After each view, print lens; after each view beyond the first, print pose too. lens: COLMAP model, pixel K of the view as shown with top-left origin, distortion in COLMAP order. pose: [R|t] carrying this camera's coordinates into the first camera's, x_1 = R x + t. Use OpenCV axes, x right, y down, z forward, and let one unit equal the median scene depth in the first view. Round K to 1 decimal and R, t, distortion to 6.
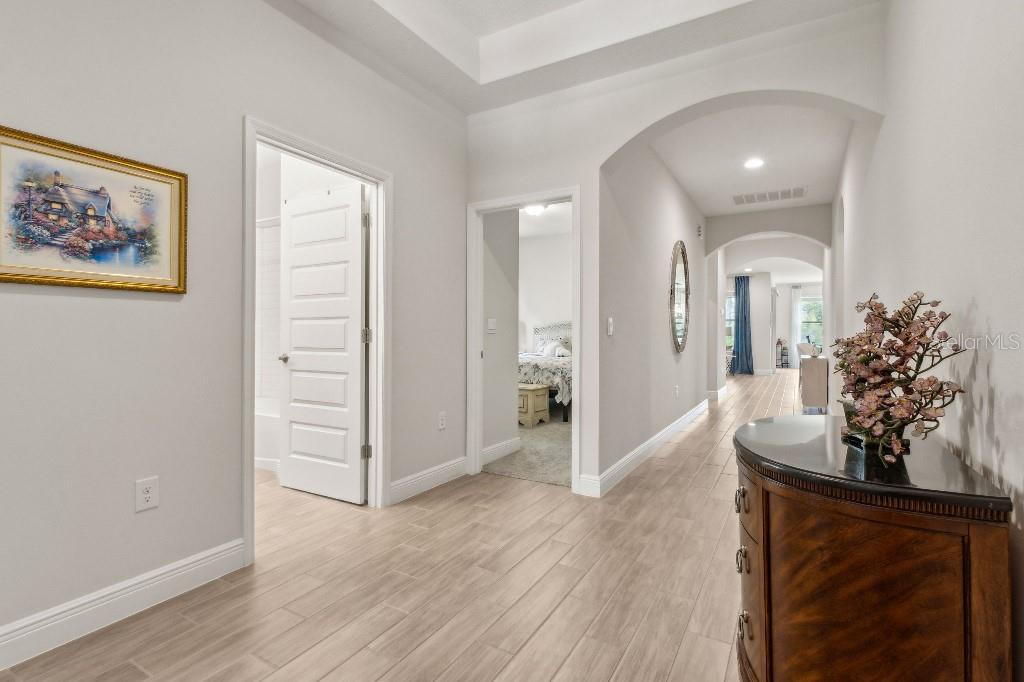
lens RADIAL K [[484.9, 0, 514.0], [0, 484.9, 346.0], [0, 0, 1]] dist [-0.000664, -0.000177]
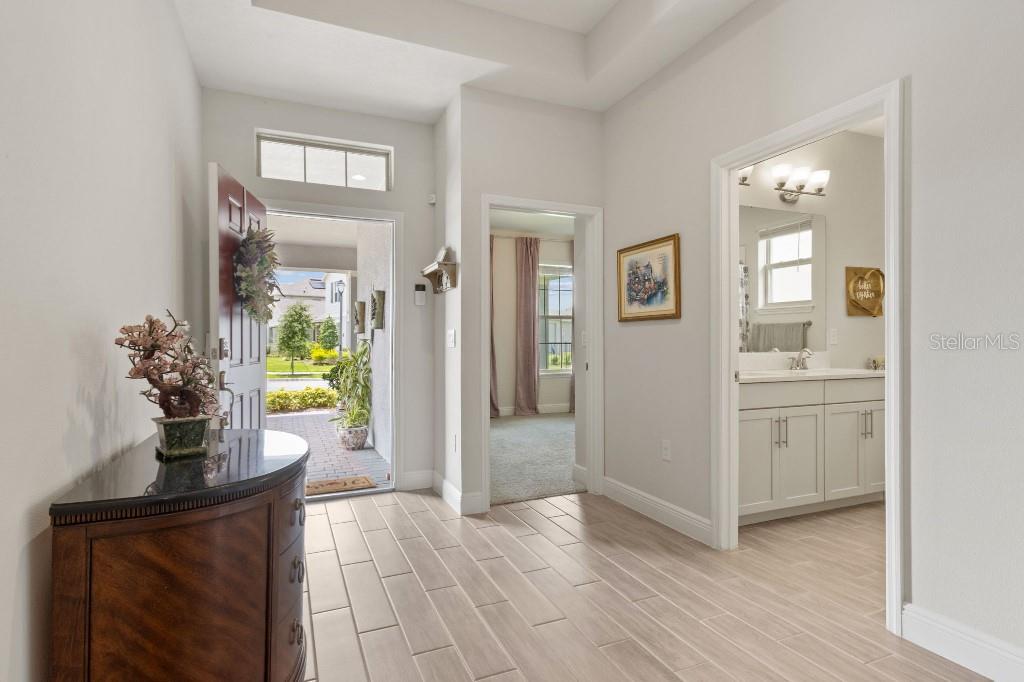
lens RADIAL K [[484.9, 0, 514.0], [0, 484.9, 346.0], [0, 0, 1]] dist [-0.000664, -0.000177]
pose [[-0.566107, -0.009316, -0.824279, 0.864446], [-0.032100, 0.999427, 0.010751, -0.028435], [0.823706, 0.032546, -0.566082, 1.604384]]
